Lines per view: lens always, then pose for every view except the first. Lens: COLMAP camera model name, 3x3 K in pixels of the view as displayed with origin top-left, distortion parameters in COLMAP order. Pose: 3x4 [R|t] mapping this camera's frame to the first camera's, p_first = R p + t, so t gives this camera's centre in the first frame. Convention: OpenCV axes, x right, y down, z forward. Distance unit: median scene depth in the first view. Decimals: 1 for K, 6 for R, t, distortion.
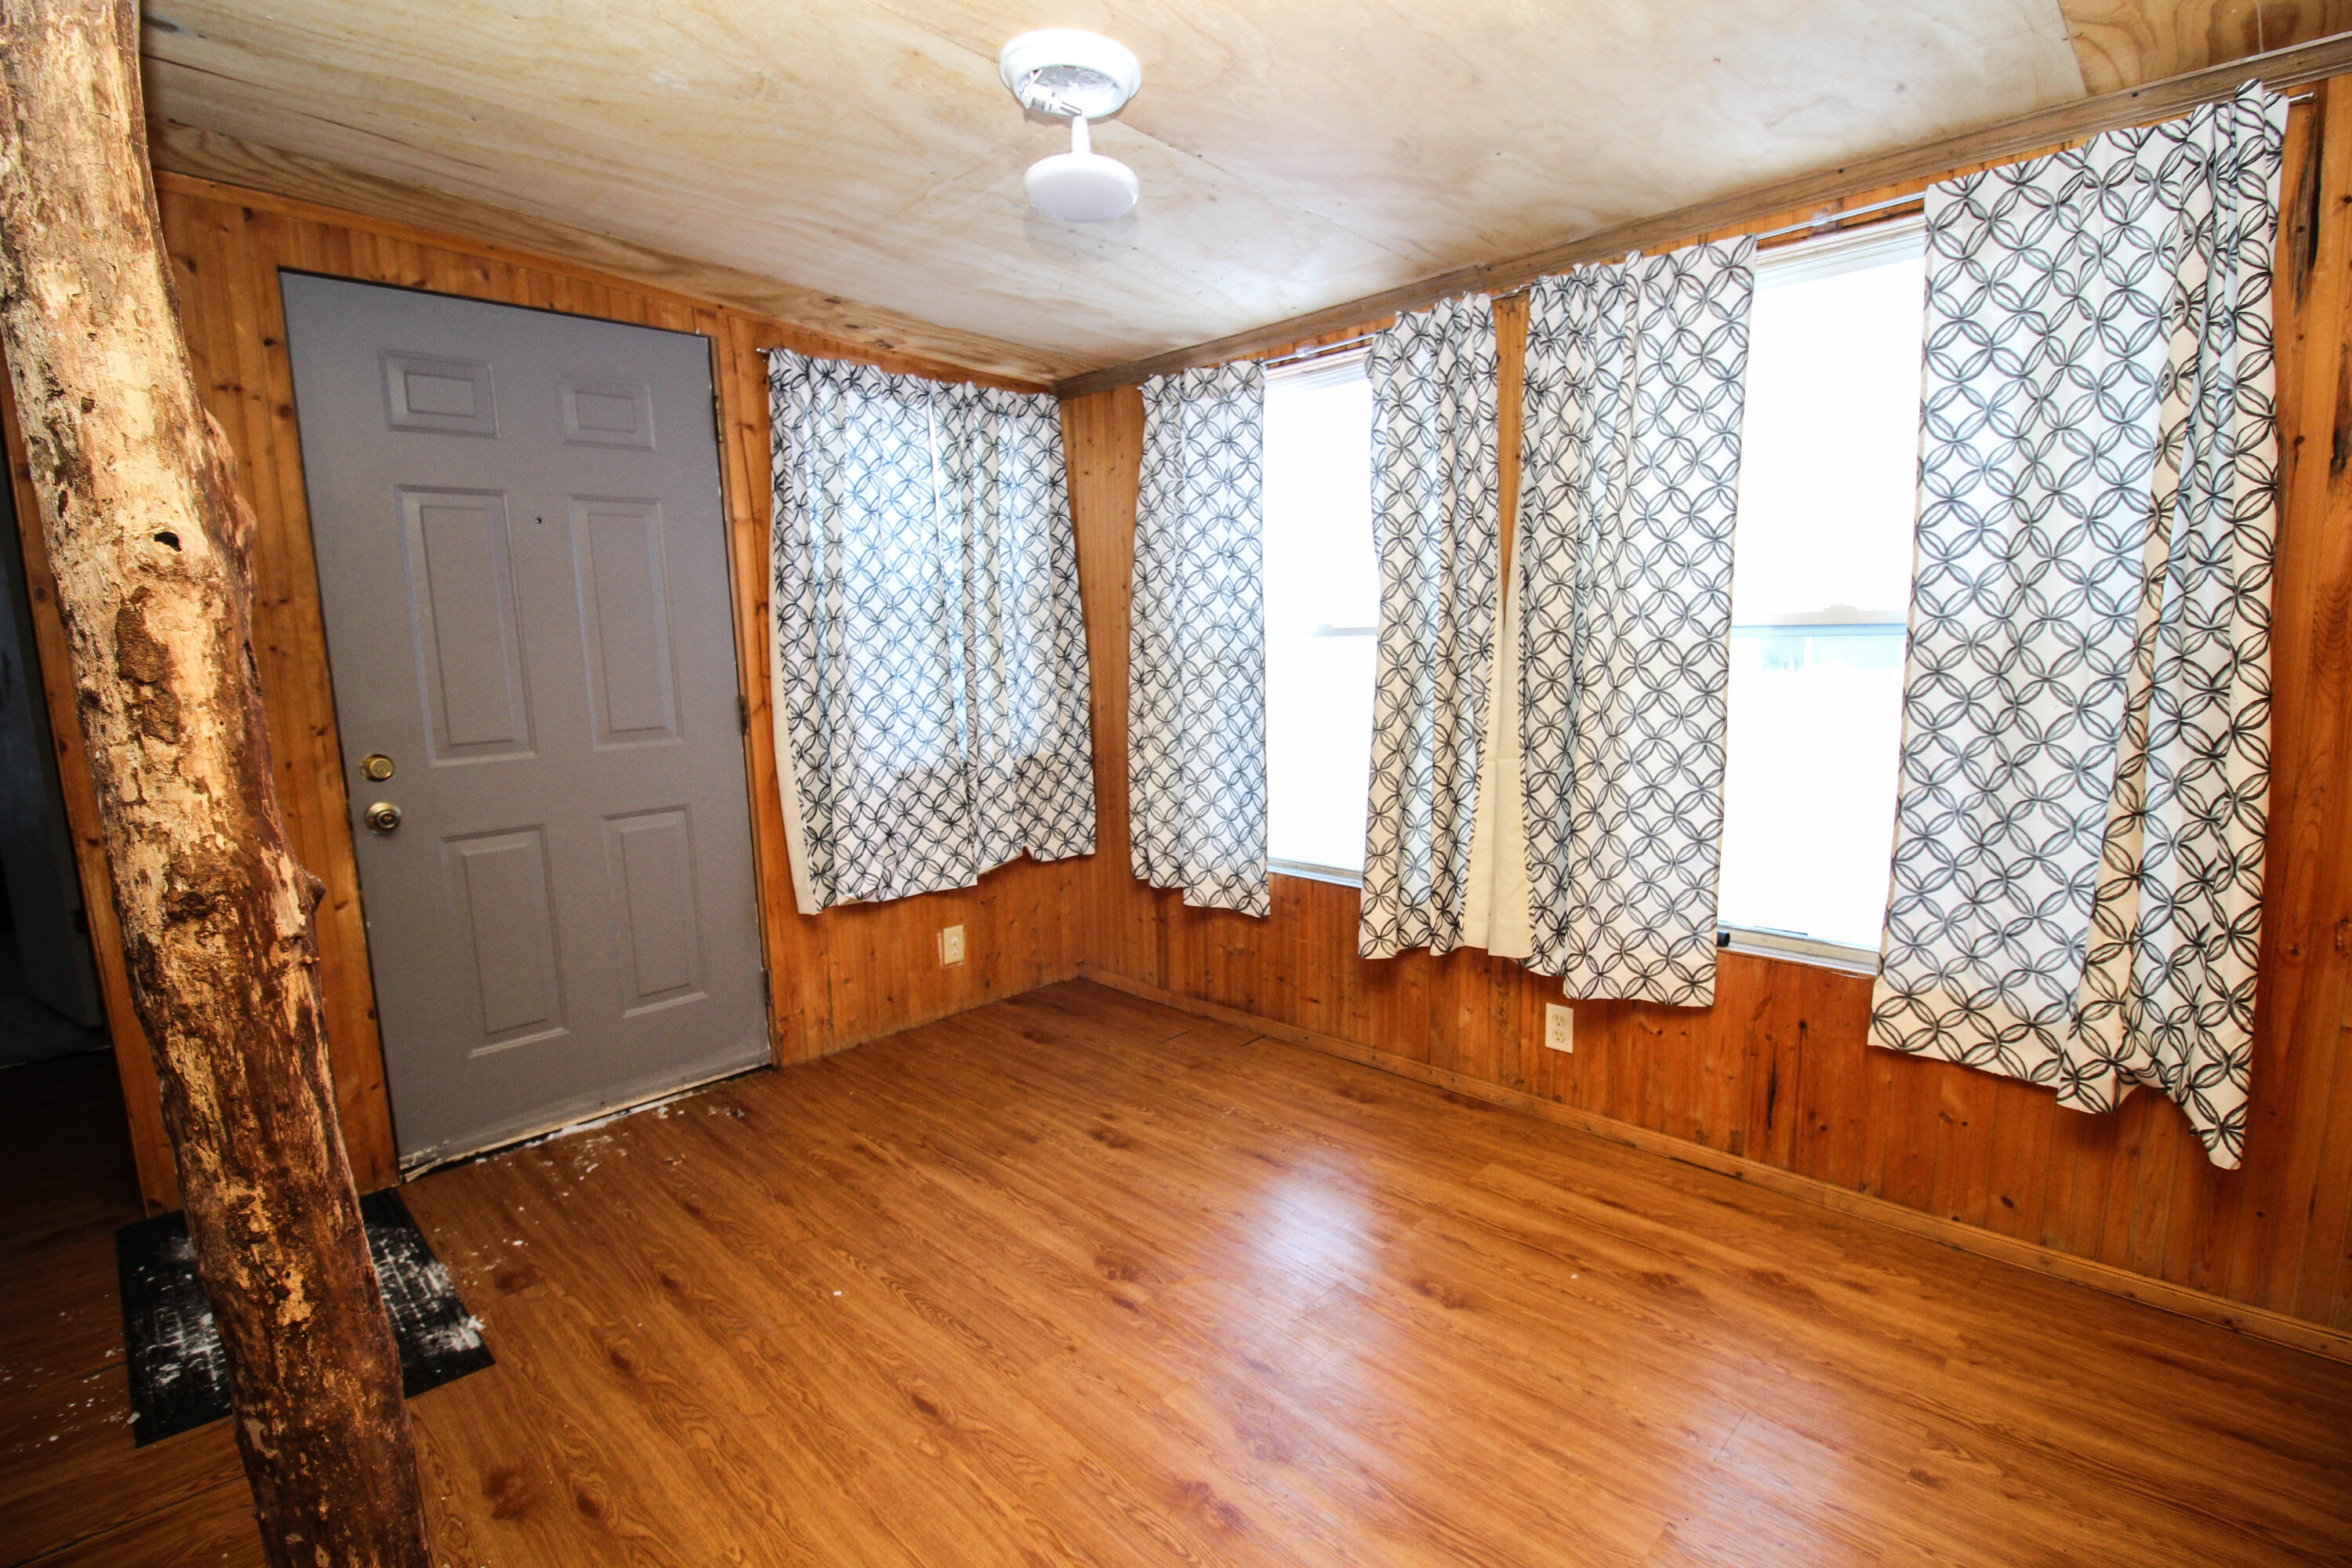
lens RADIAL K [[1094.5, 0, 1170.8], [0, 1094.5, 787.7], [0, 0, 1]] dist [0.000519, -0.011689]
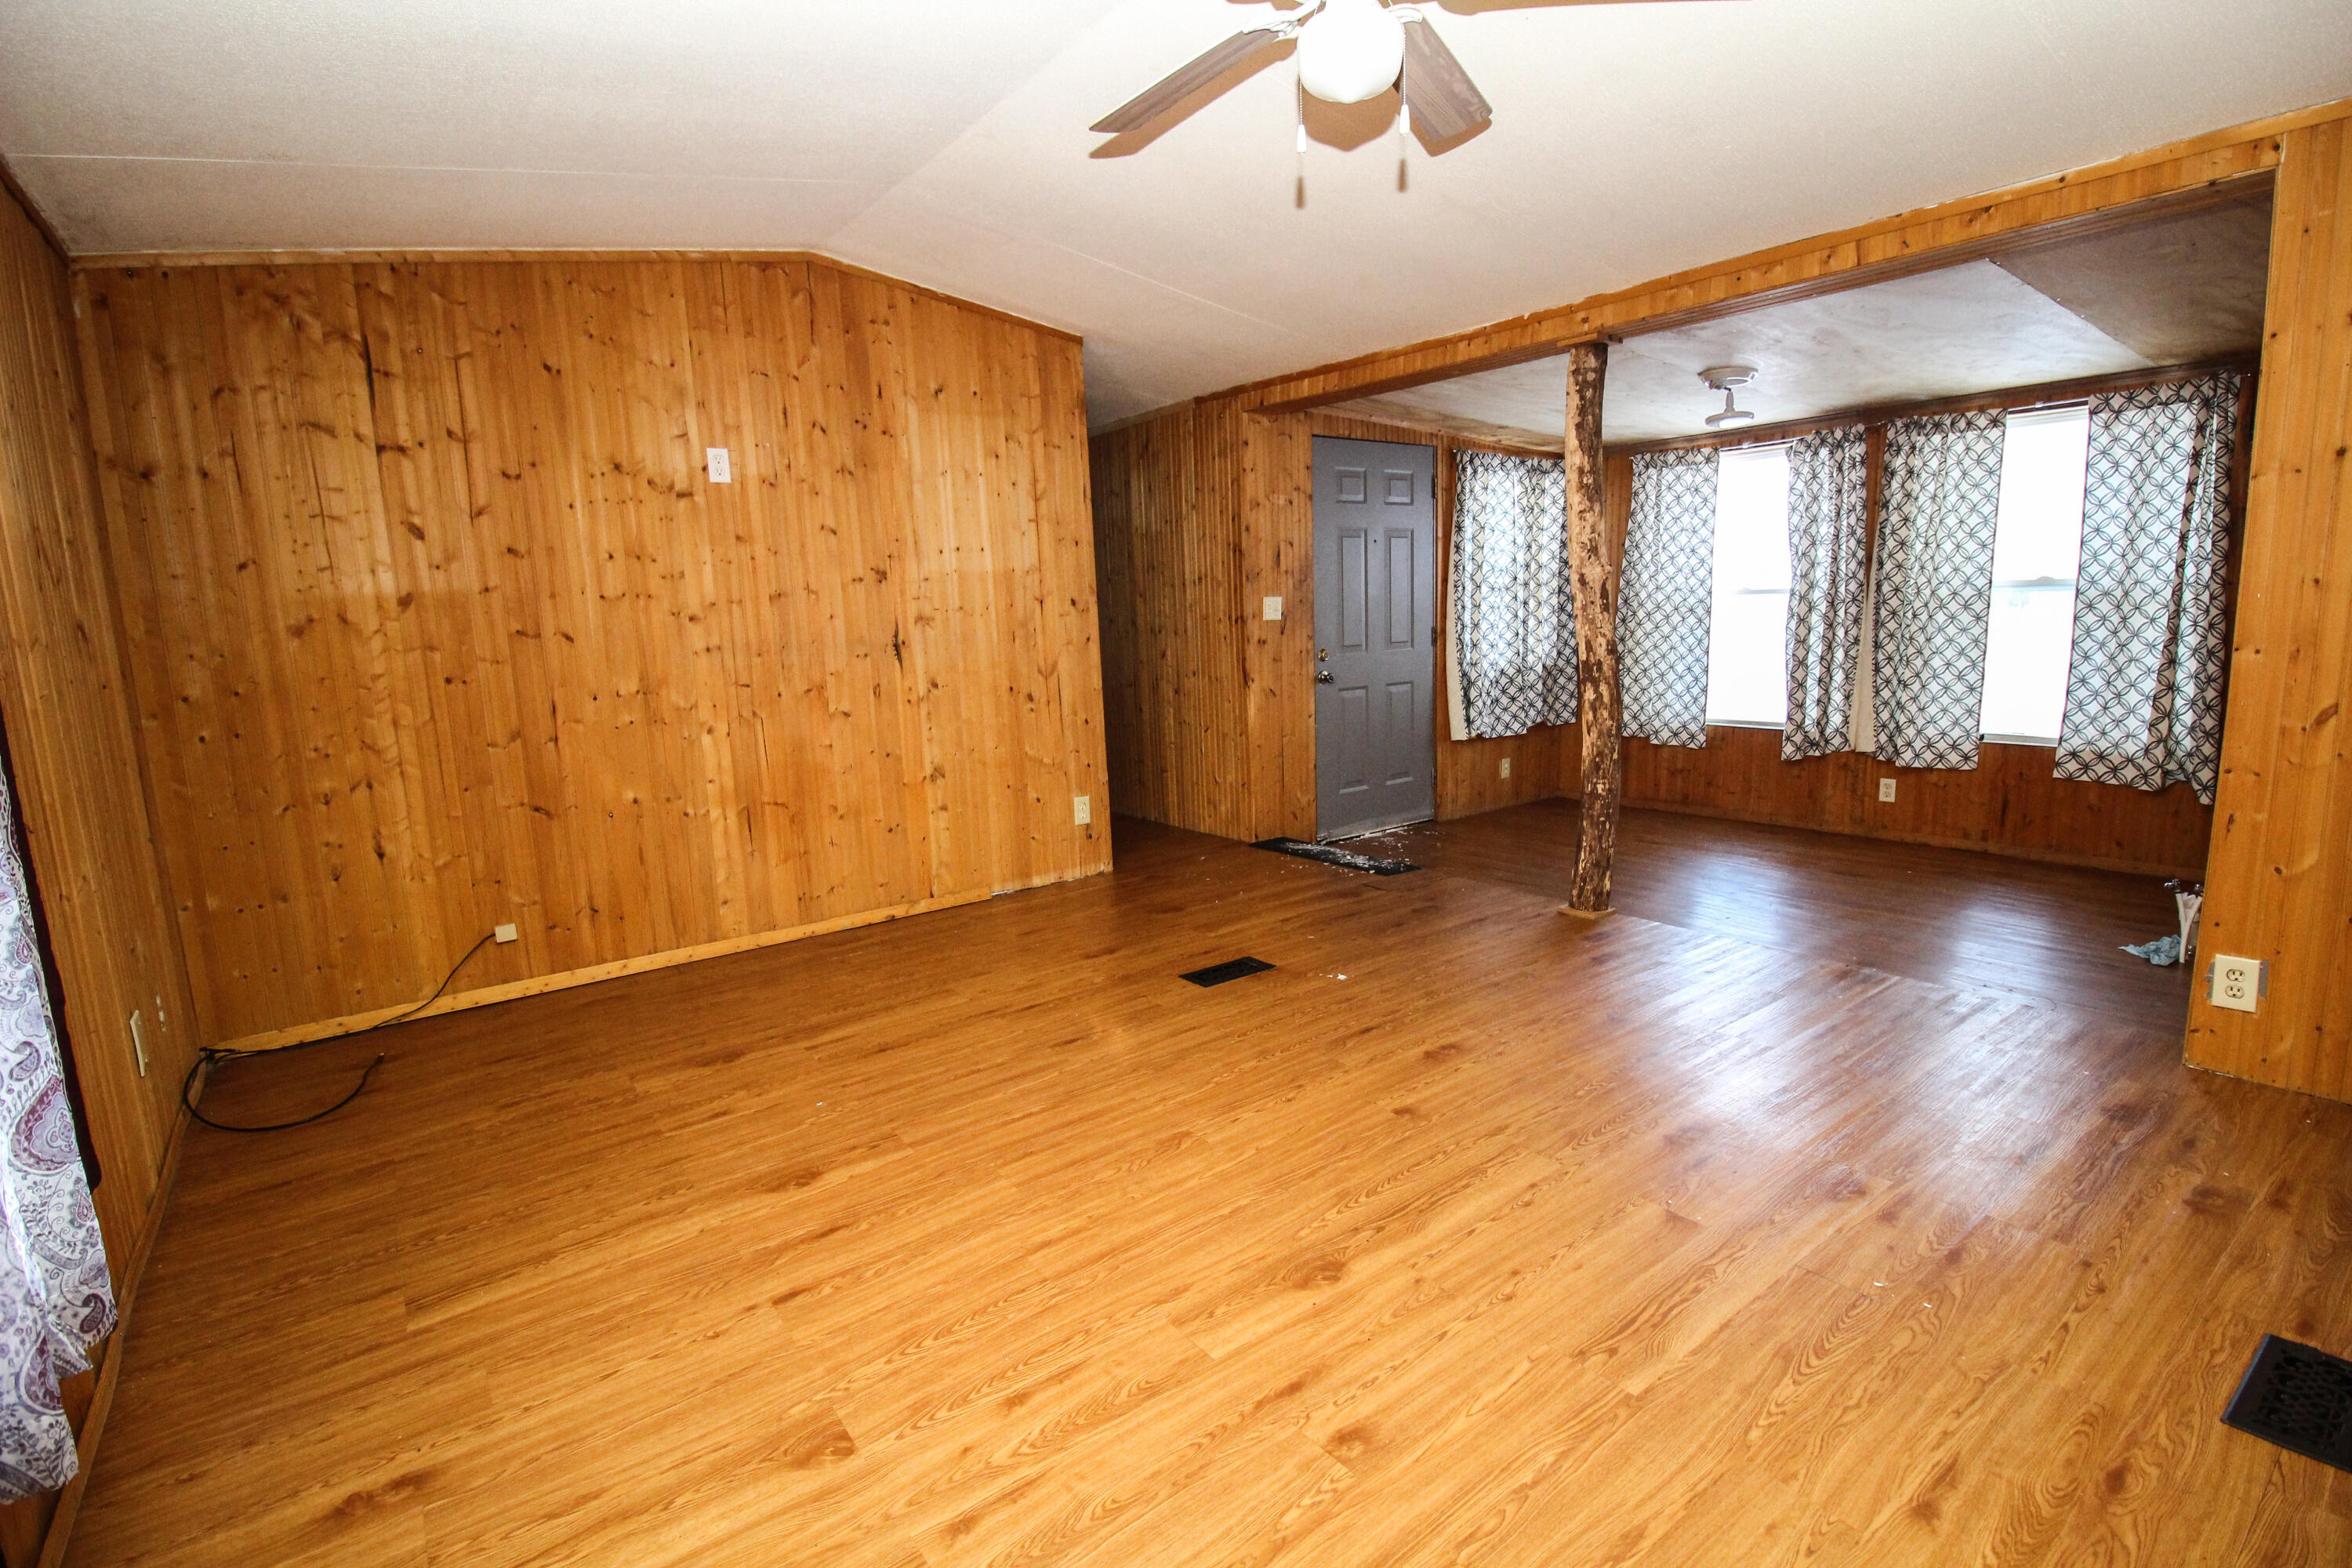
lens RADIAL K [[1094.5, 0, 1171.7], [0, 1094.5, 783.3], [0, 0, 1]] dist [0.000519, -0.011689]
pose [[0.989447, 0.017781, -0.143799, -0.748579], [-0.014709, 0.999641, 0.022398, 0.210023], [0.144145, -0.020046, 0.989353, -1.331659]]
